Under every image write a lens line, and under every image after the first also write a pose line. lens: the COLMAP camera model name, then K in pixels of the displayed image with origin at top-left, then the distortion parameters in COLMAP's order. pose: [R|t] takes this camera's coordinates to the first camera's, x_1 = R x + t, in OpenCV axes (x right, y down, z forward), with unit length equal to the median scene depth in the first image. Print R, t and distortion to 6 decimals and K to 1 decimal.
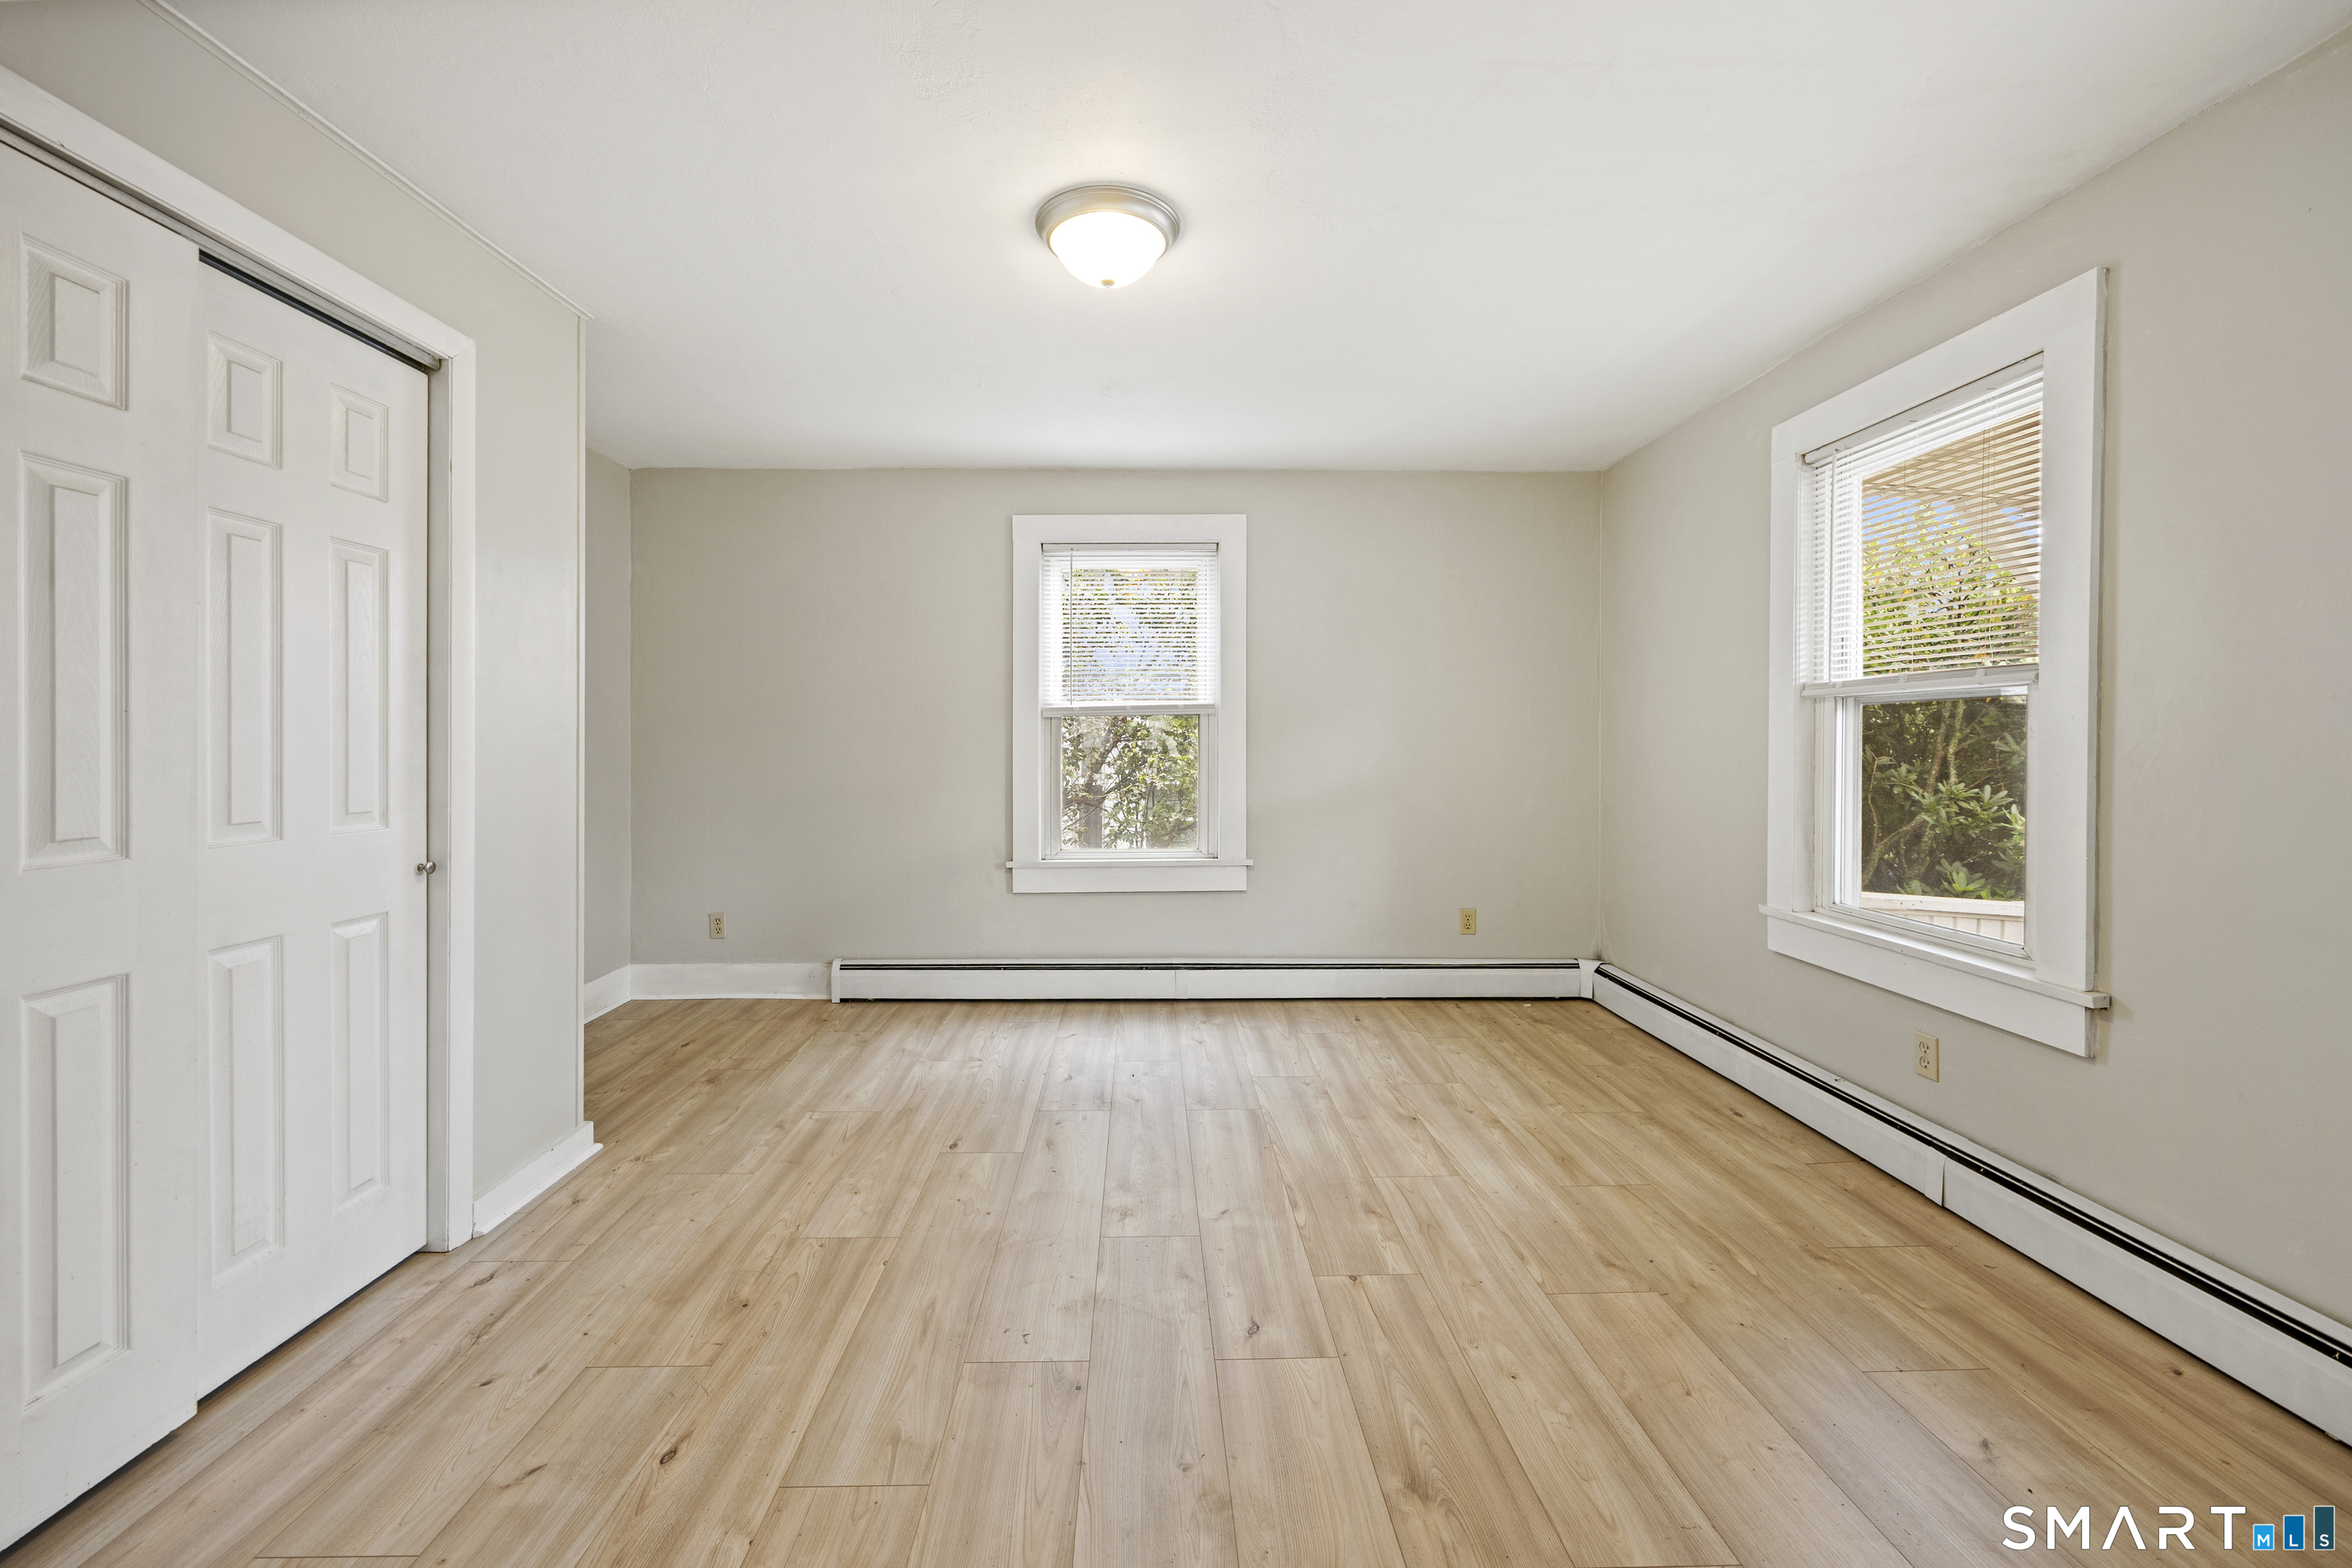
lens RADIAL K [[949.1, 0, 1169.9], [0, 949.1, 695.1], [0, 0, 1]] dist [0.001515, 0.000140]
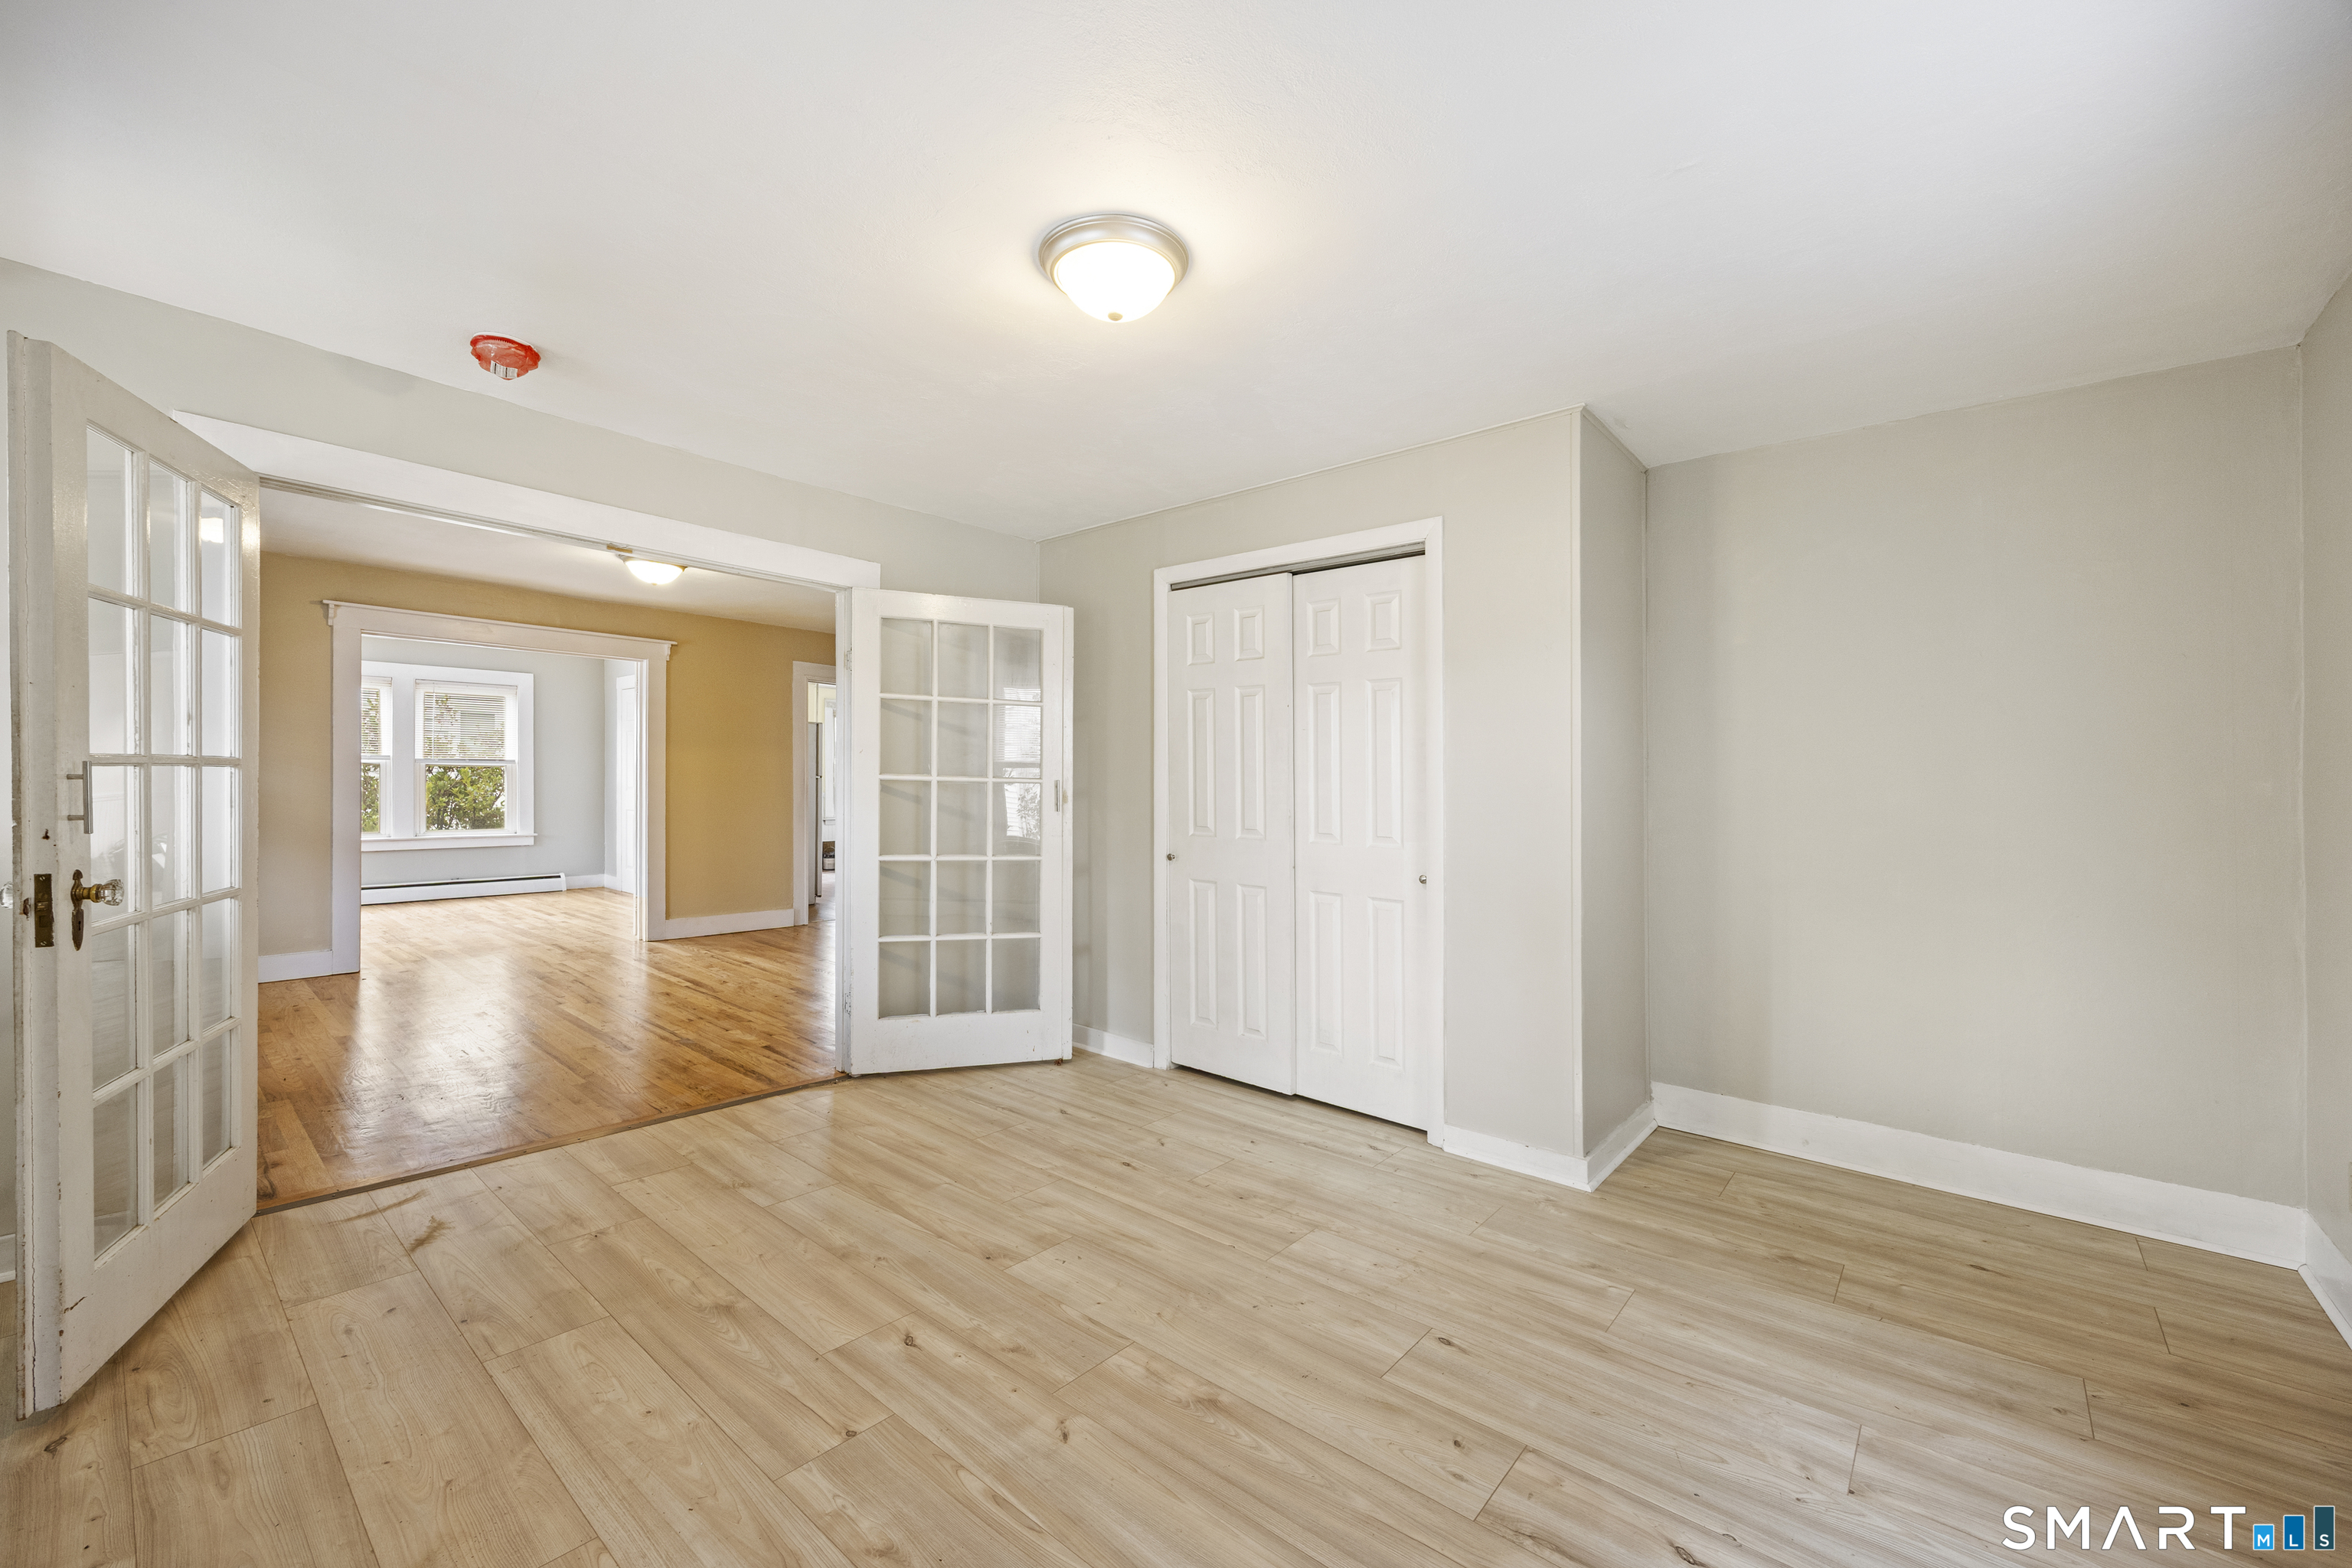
lens RADIAL K [[934.7, 0, 1166.3], [0, 934.7, 823.0], [0, 0, 1]] dist [0.001111, -0.000098]
pose [[-0.672676, 0.020953, -0.739641, 0.607373], [0.017829, 0.999768, 0.012107, 0.068709], [0.739722, -0.005043, -0.672893, 1.769577]]
